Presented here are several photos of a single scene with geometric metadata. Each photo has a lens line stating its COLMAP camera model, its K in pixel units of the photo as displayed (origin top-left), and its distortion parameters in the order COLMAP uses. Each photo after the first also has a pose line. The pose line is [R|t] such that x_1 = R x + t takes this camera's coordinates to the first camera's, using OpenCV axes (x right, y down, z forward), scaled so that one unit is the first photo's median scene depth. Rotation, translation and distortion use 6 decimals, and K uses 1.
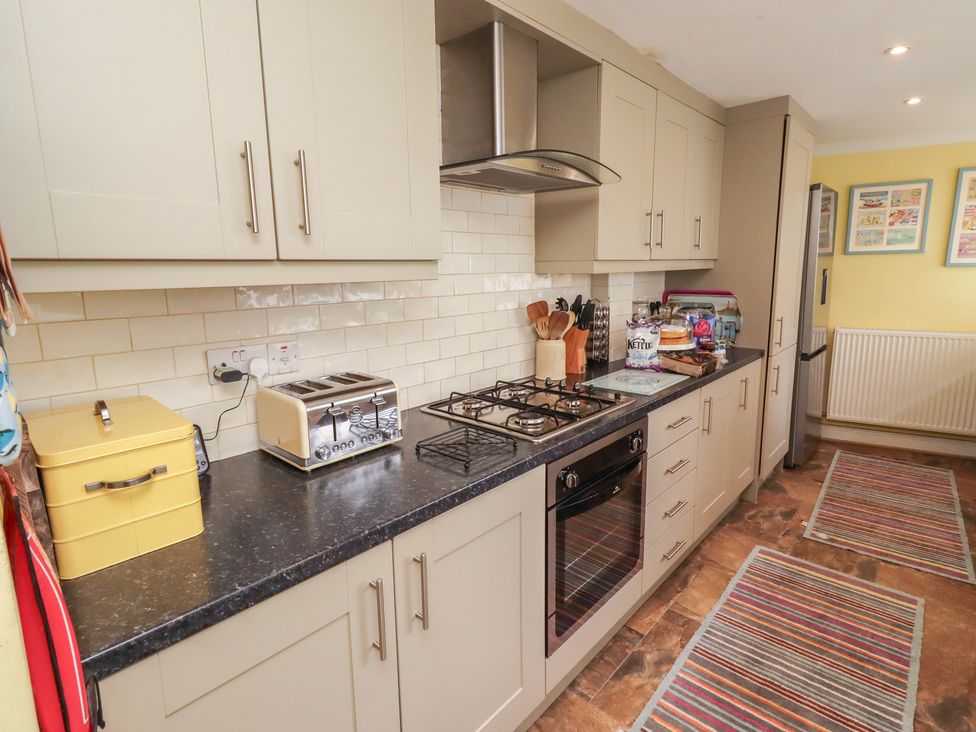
lens RADIAL K [[506.7, 0, 498.0], [0, 506.7, 352.4], [0, 0, 1]] dist [0.002082, -0.001245]
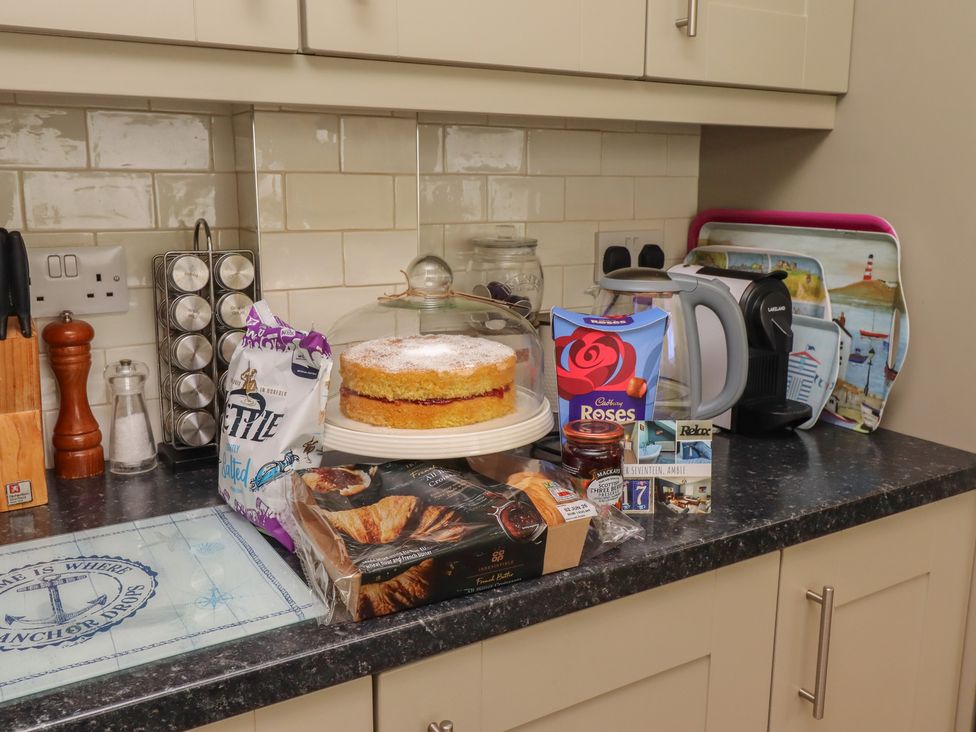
lens RADIAL K [[866.6, 0, 492.6], [0, 866.6, 363.6], [0, 0, 1]] dist [-0.010297, -0.003838]
pose [[0.957464, 0.086550, -0.275266, 0.508113], [-0.073395, 0.995629, 0.057757, -0.072827], [0.279062, -0.035097, 0.959632, 0.663416]]
